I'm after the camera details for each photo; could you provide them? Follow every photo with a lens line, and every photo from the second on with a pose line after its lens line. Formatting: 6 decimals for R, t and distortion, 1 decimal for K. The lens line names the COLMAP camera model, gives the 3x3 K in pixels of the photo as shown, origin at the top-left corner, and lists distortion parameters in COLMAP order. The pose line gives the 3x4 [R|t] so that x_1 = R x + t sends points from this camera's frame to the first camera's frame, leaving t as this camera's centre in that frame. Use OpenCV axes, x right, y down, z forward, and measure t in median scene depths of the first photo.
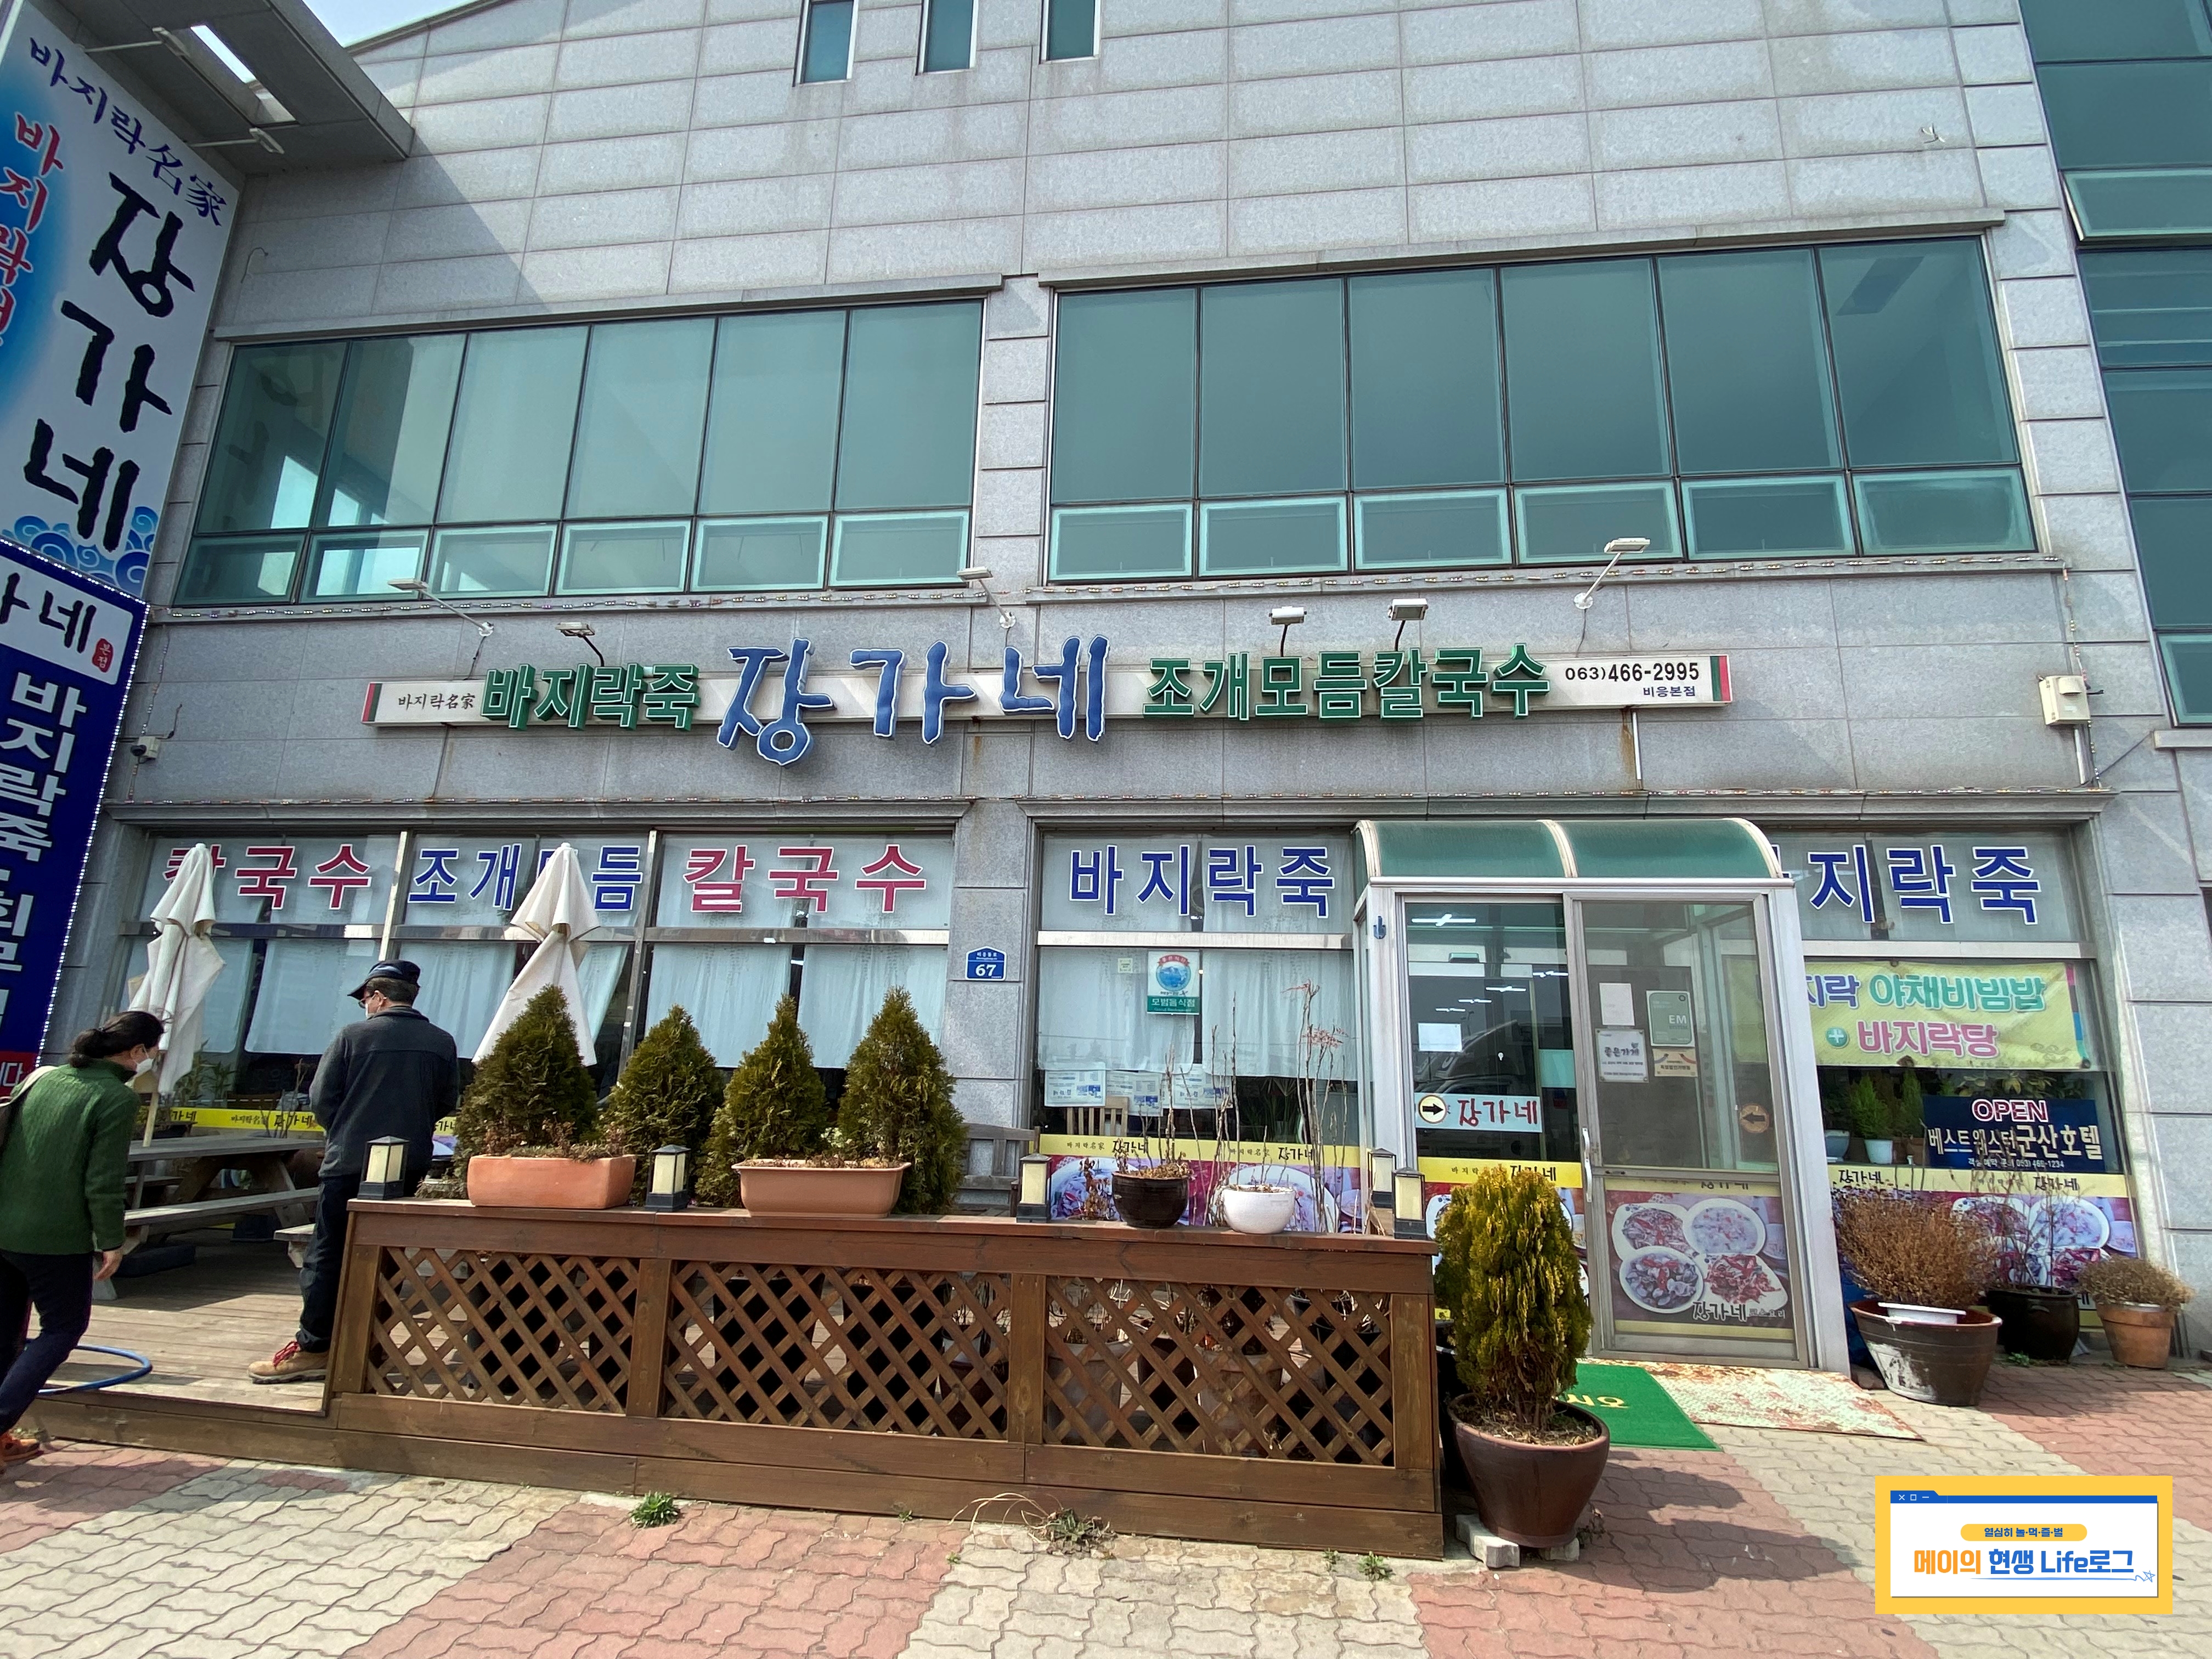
lens RADIAL K [[1129.4, 0, 1076.7], [0, 1129.4, 811.3], [0, 0, 1]] dist [0.046964, -0.045874]
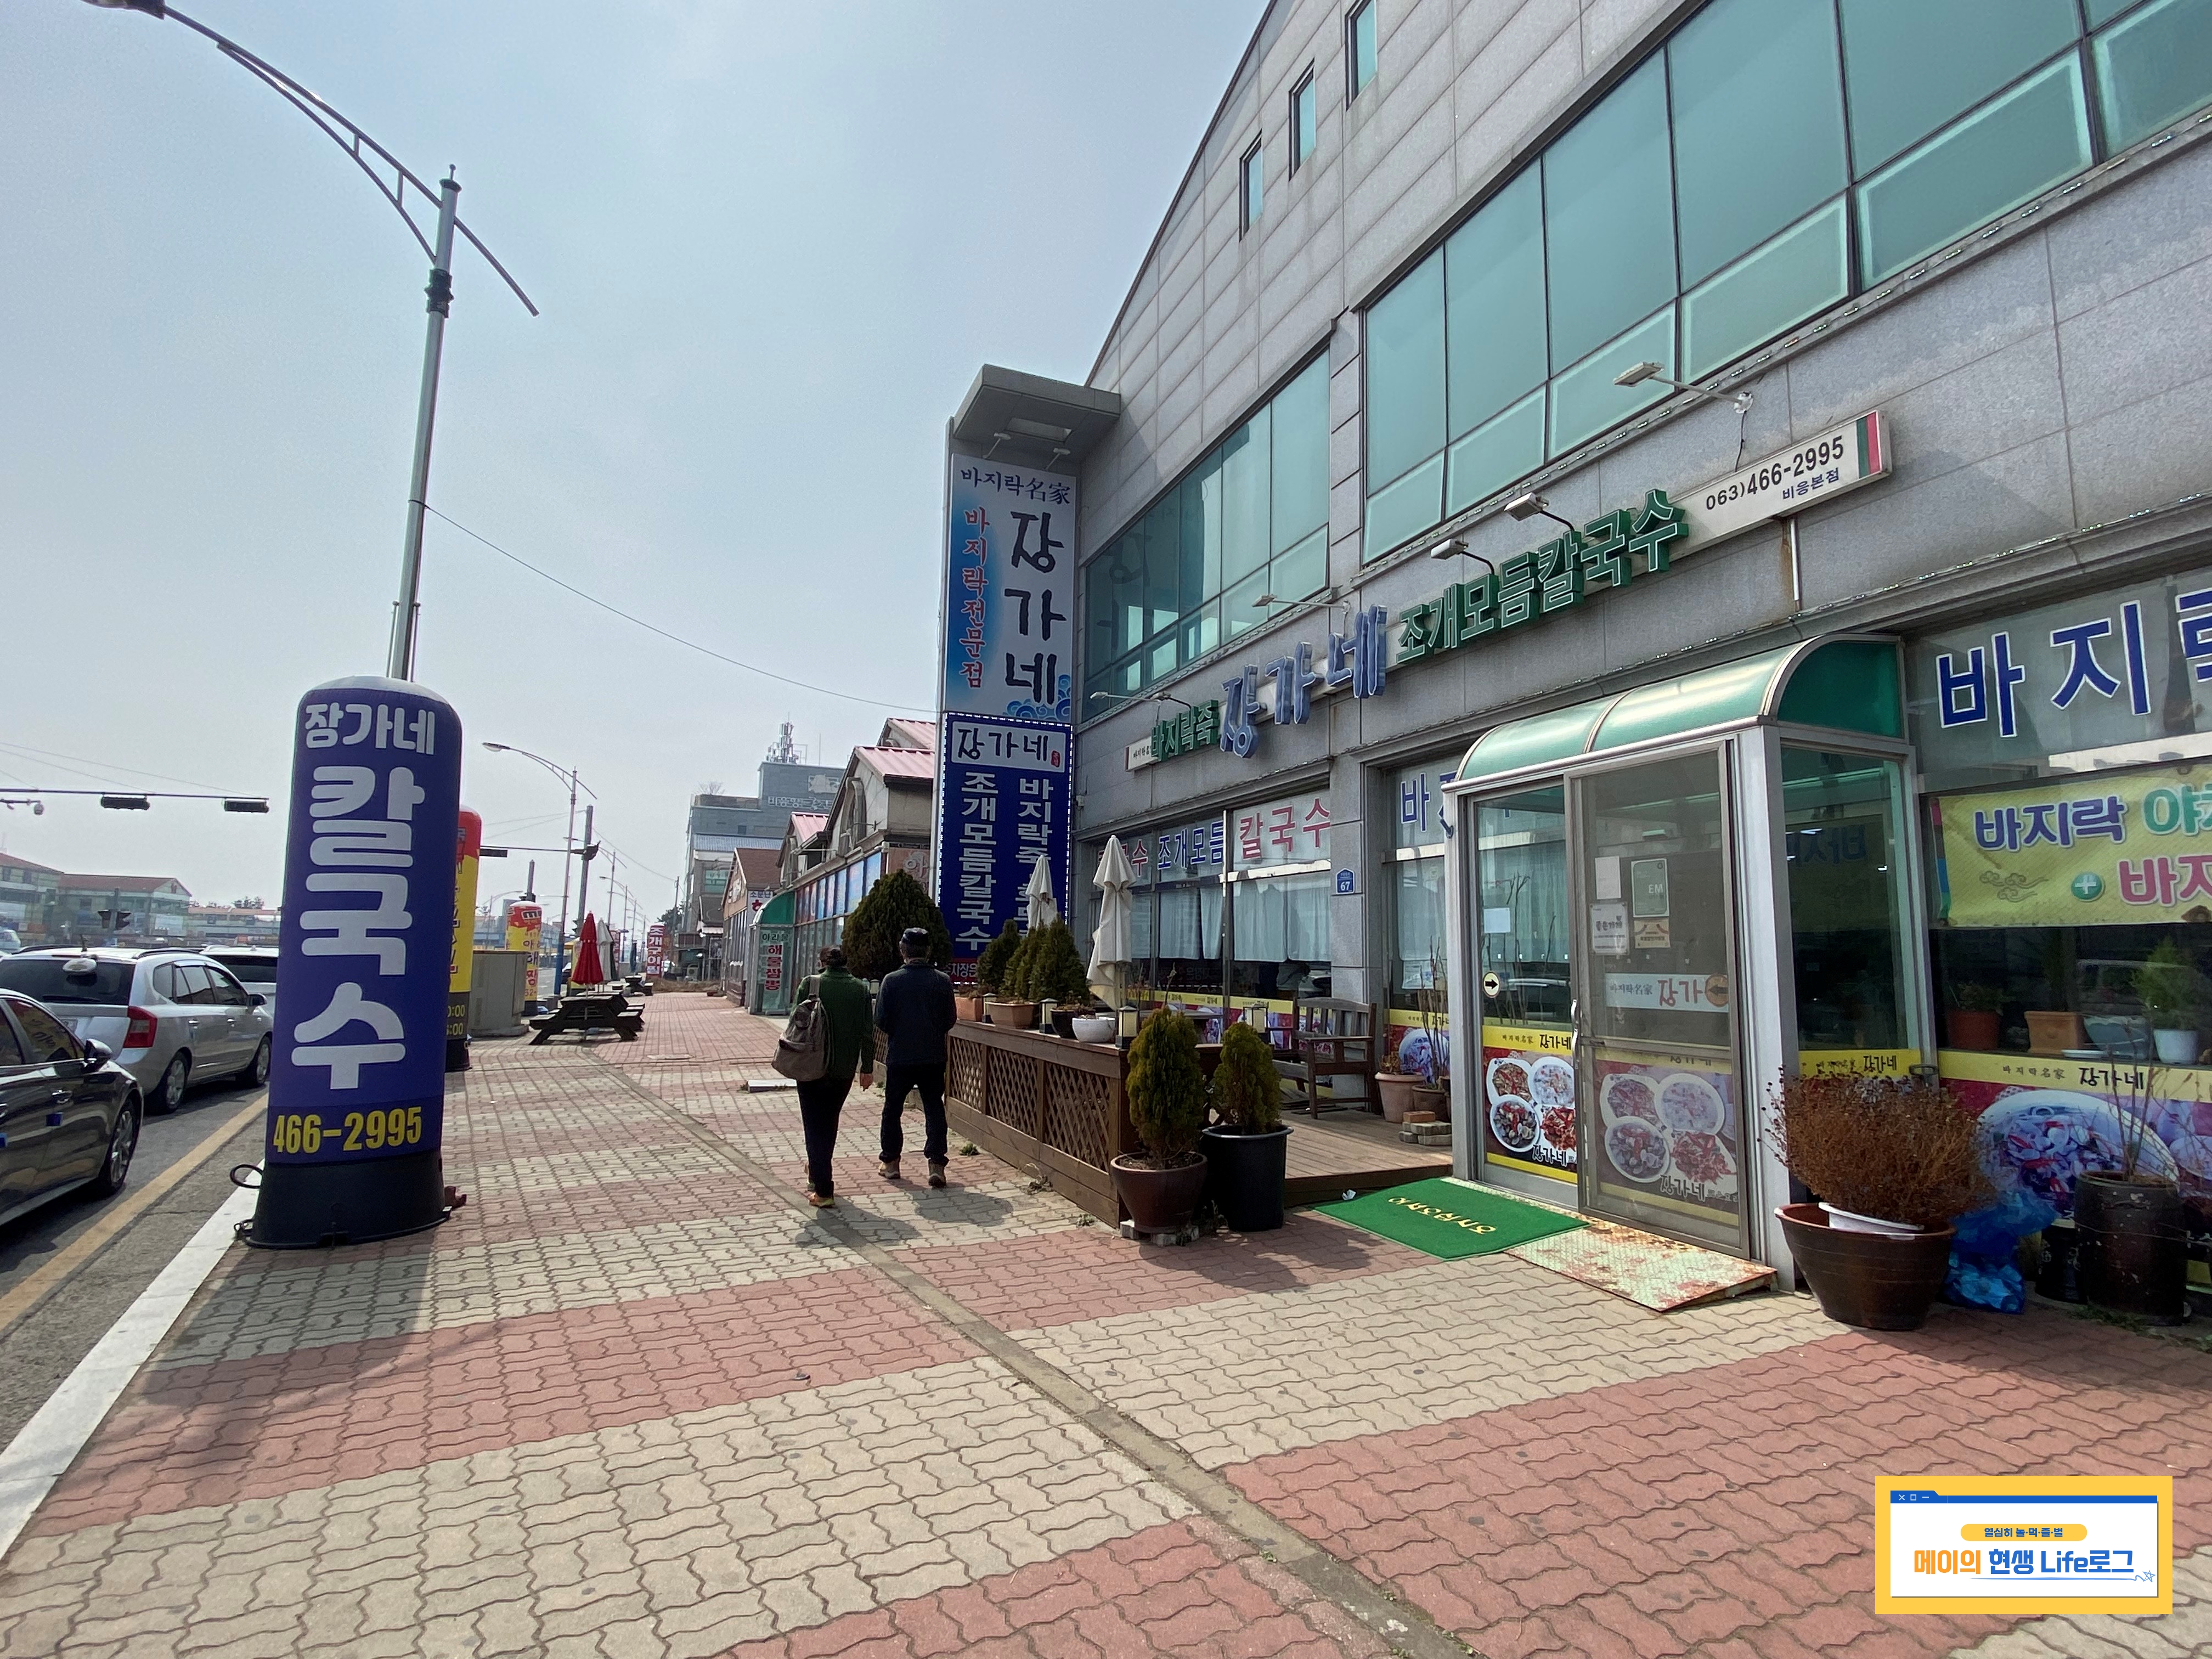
lens RADIAL K [[1129.4, 0, 1076.7], [0, 1129.4, 811.3], [0, 0, 1]] dist [0.046964, -0.045874]
pose [[0.456045, -0.136605, -0.879410, 0.957435], [0.200626, 0.978494, -0.047956, 0.056911], [0.867048, -0.154562, 0.473643, 0.120573]]
